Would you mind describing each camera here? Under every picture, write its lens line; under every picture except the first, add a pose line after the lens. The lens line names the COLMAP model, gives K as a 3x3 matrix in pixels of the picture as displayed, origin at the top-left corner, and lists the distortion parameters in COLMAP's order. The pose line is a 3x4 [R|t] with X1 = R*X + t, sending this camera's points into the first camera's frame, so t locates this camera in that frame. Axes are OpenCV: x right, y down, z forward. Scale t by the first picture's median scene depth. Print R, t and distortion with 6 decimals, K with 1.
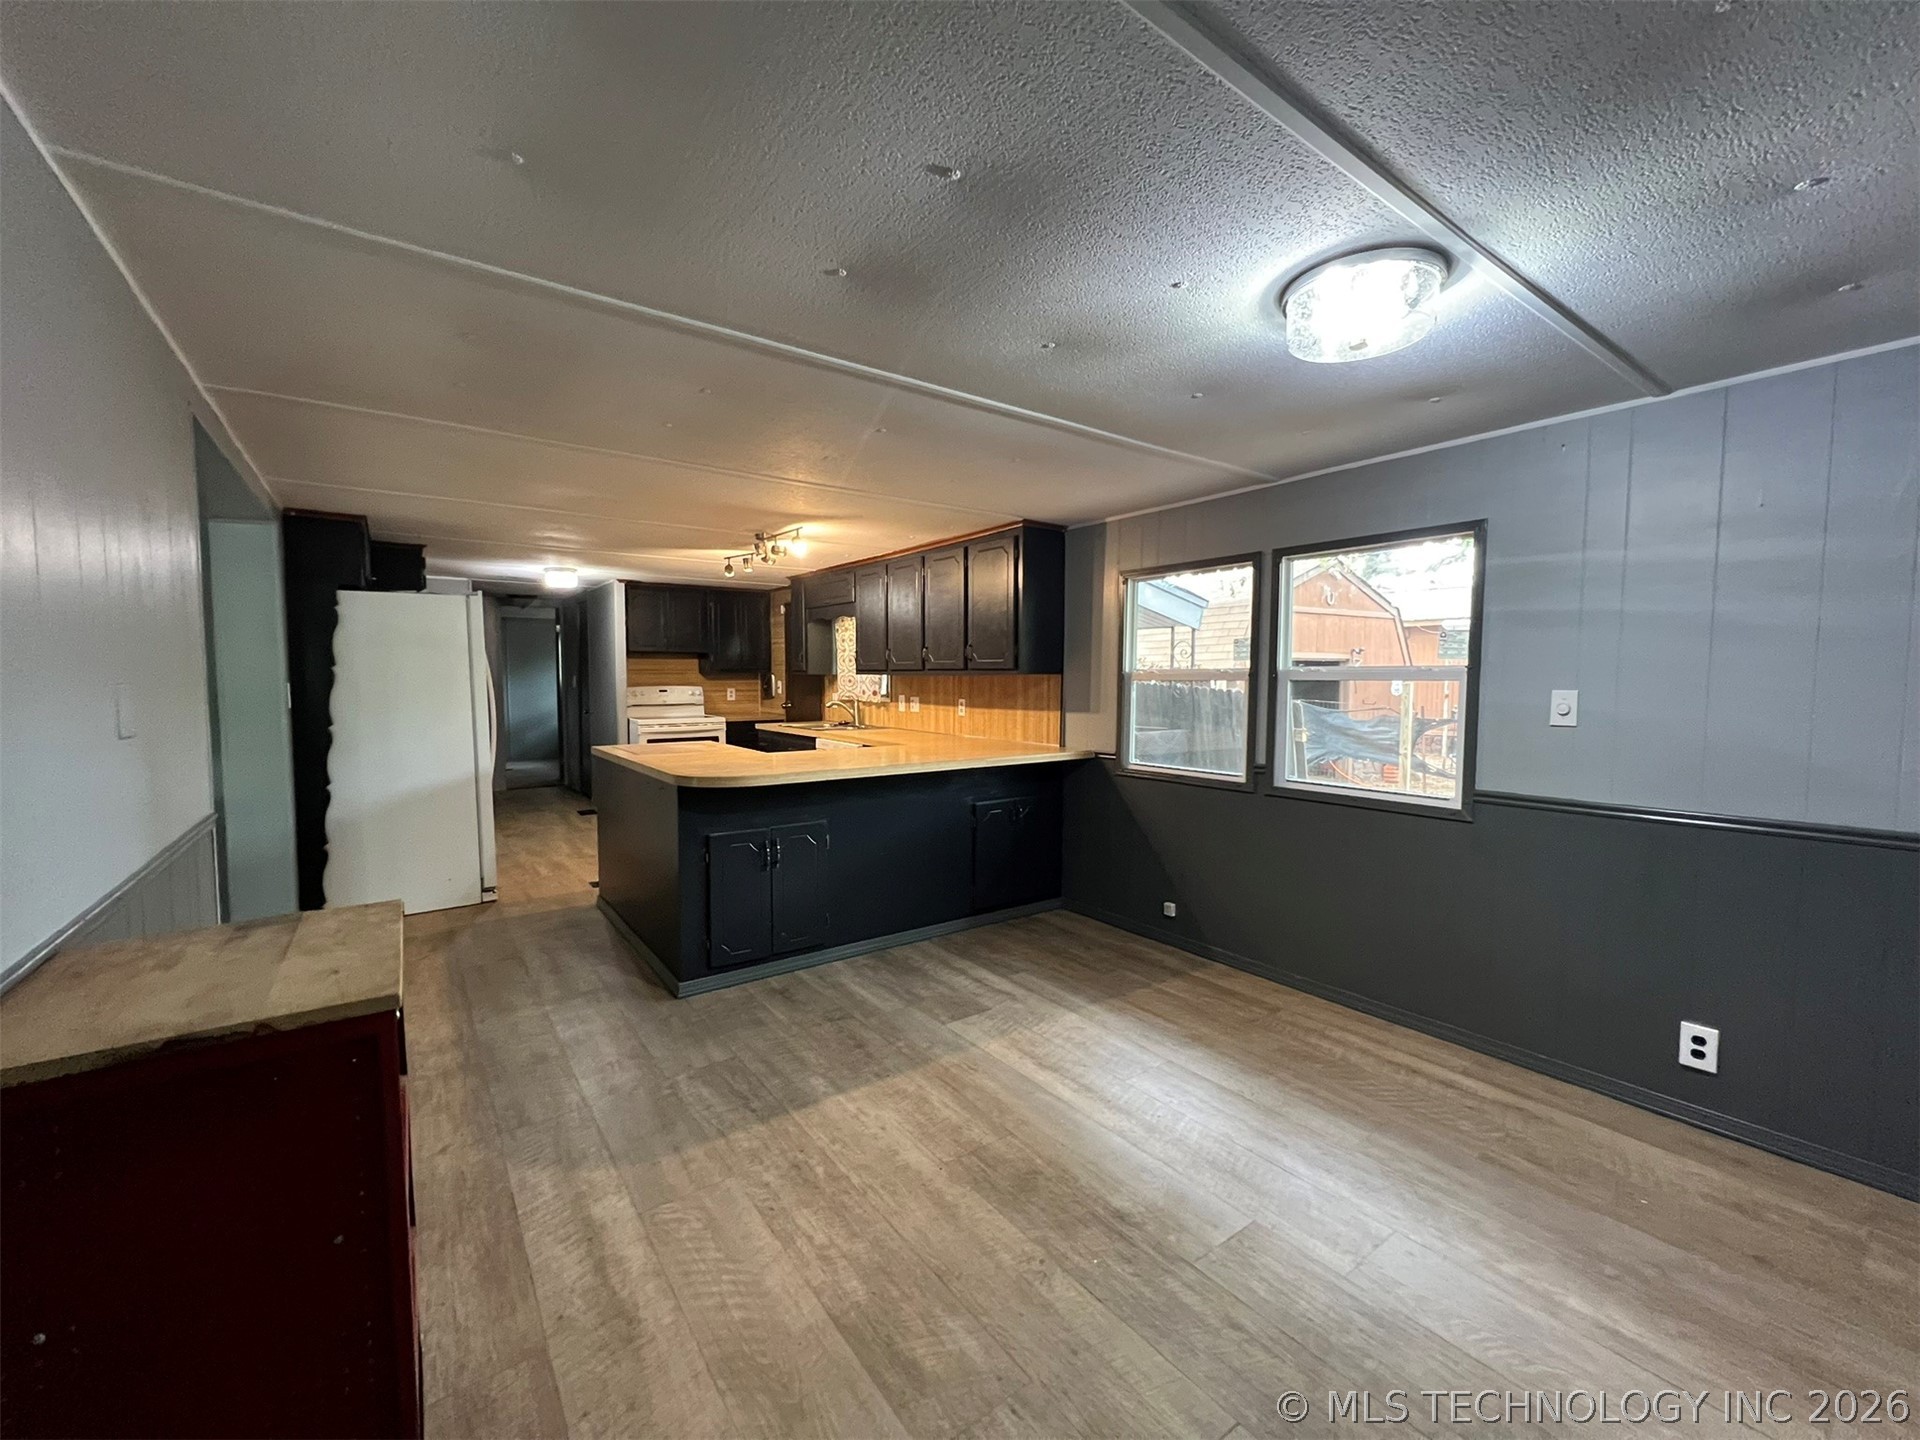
lens RADIAL K [[769.8, 0, 959.2], [0, 769.8, 723.3], [0, 0, 1]] dist [-0.003955, 0.001406]
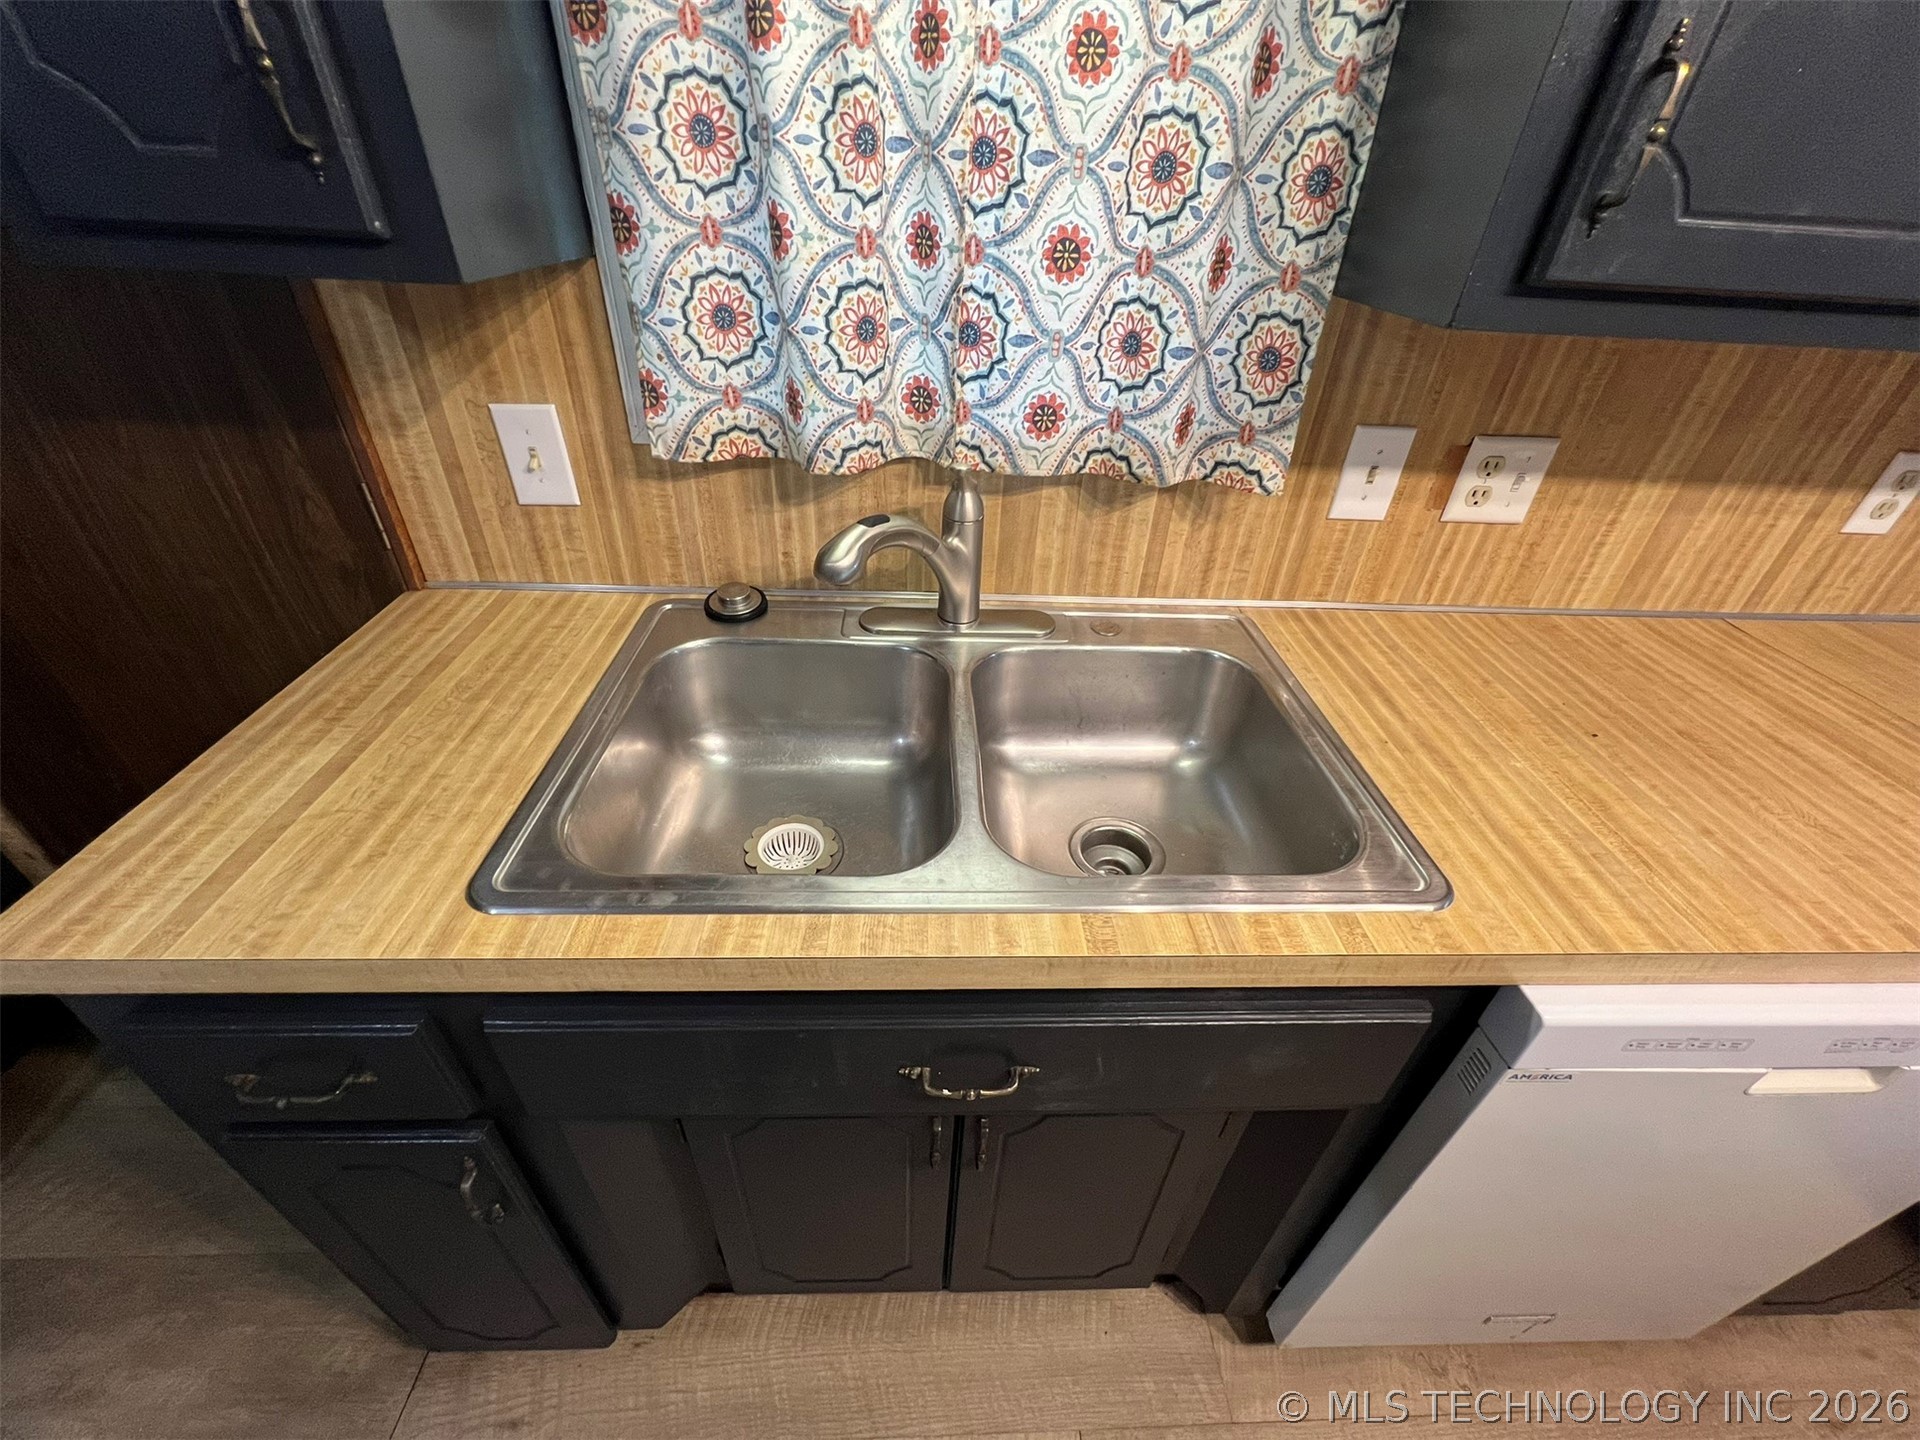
lens RADIAL K [[768.6, 0, 958.7], [0, 768.6, 722.9], [0, 0, 1]] dist [-0.002707, 0.001003]
pose [[0.562514, -0.456757, 0.689167, -0.284874], [0.011124, 0.837653, 0.546089, -0.078445], [-0.826713, -0.299517, 0.476272, 1.002839]]
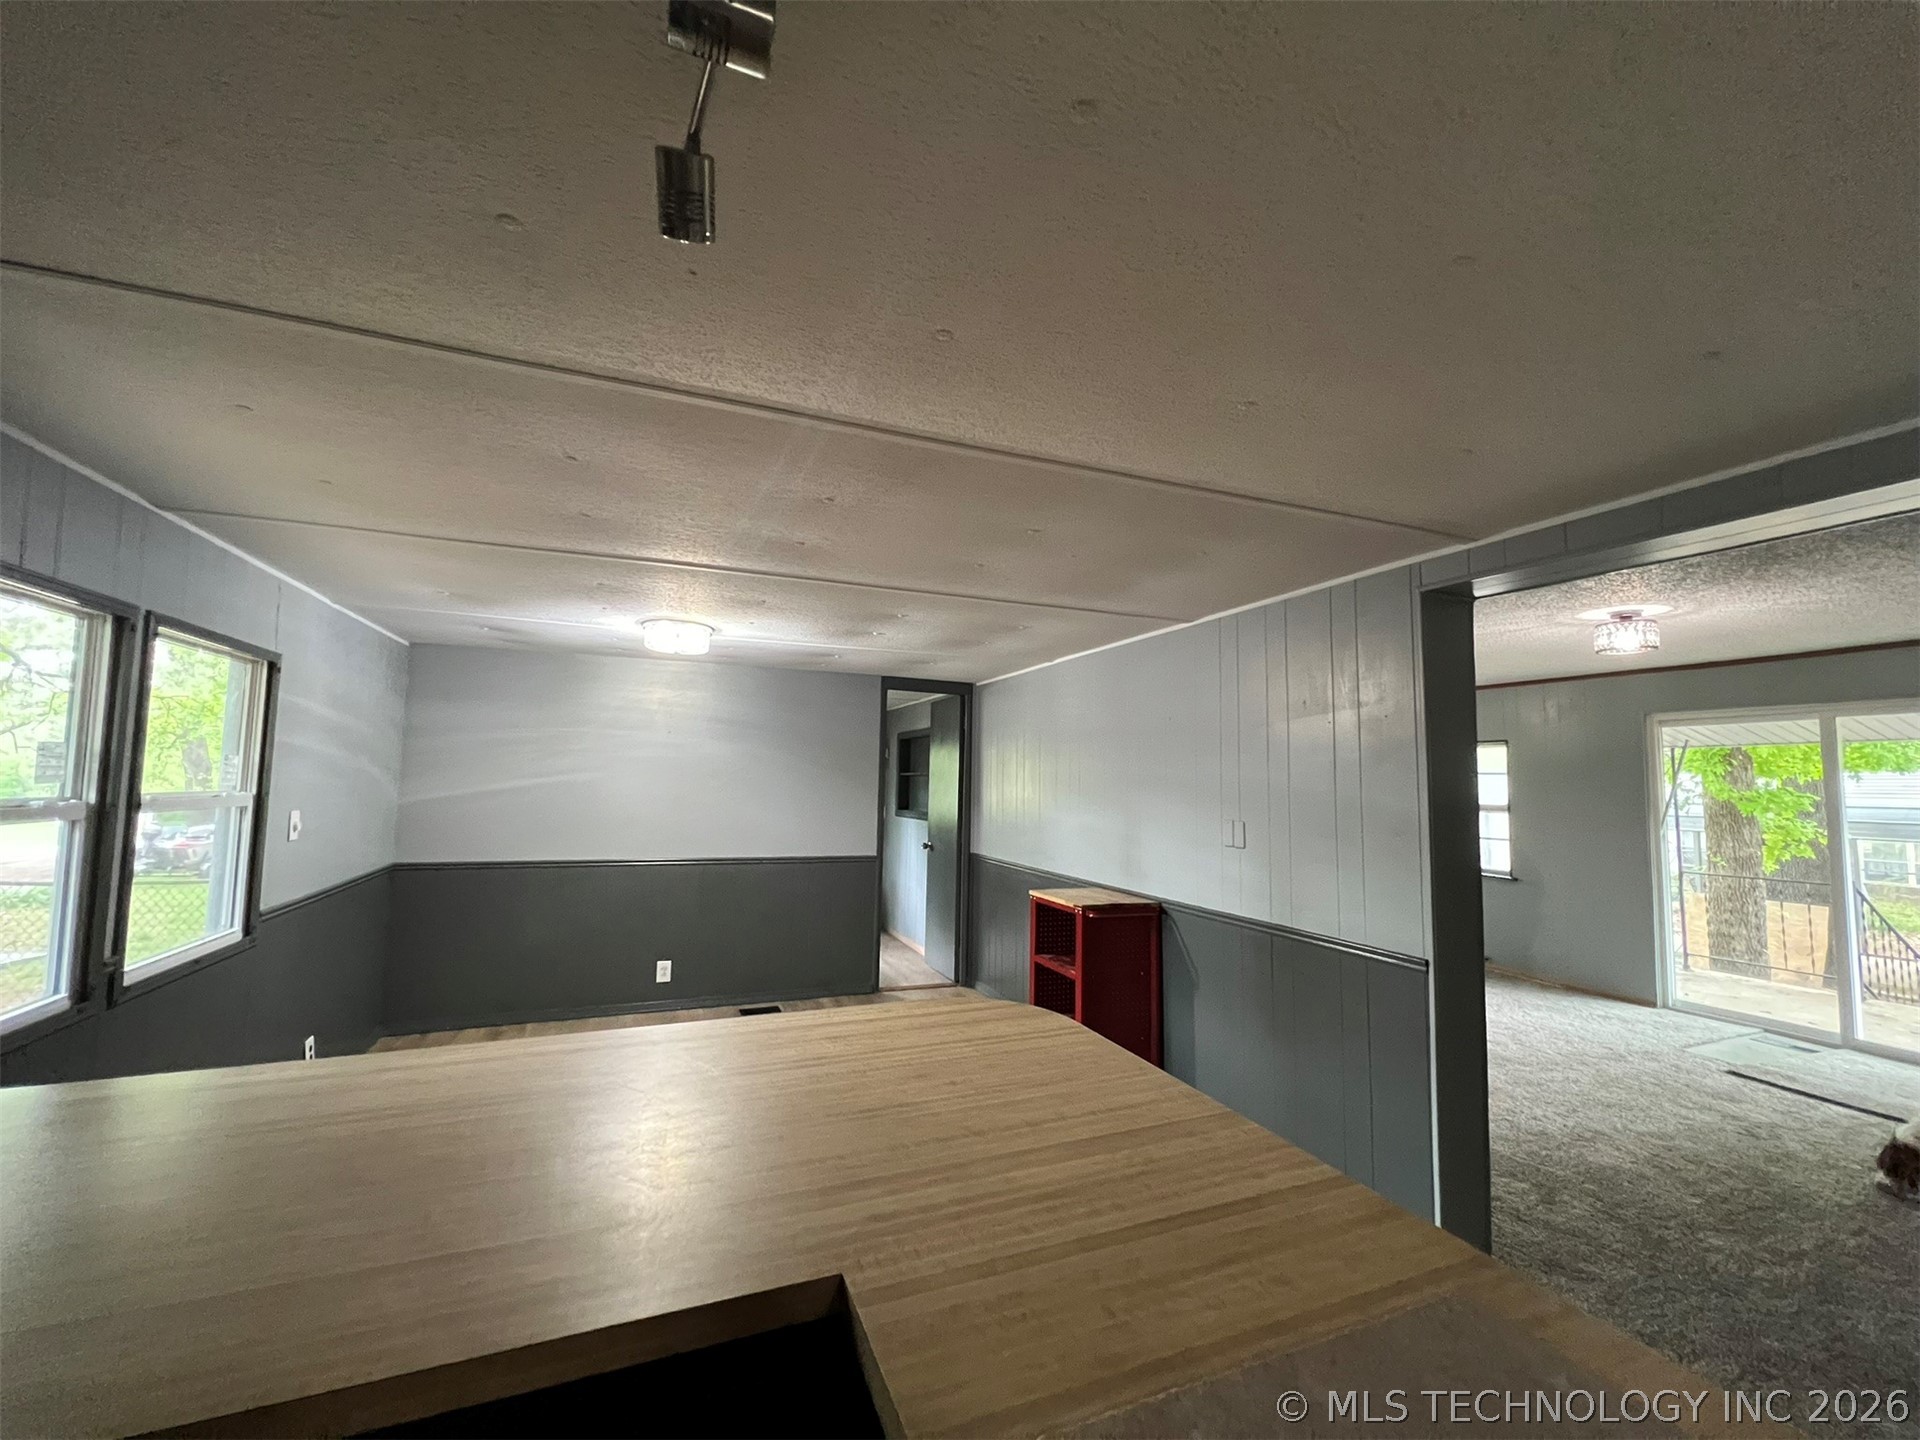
lens RADIAL K [[769.8, 0, 959.2], [0, 769.8, 723.3], [0, 0, 1]] dist [-0.003955, 0.001406]
pose [[-0.968719, -0.000299, 0.248160, -0.235095], [-0.005011, 0.999819, -0.018358, -0.073172], [-0.248109, -0.019027, -0.968545, 0.854098]]
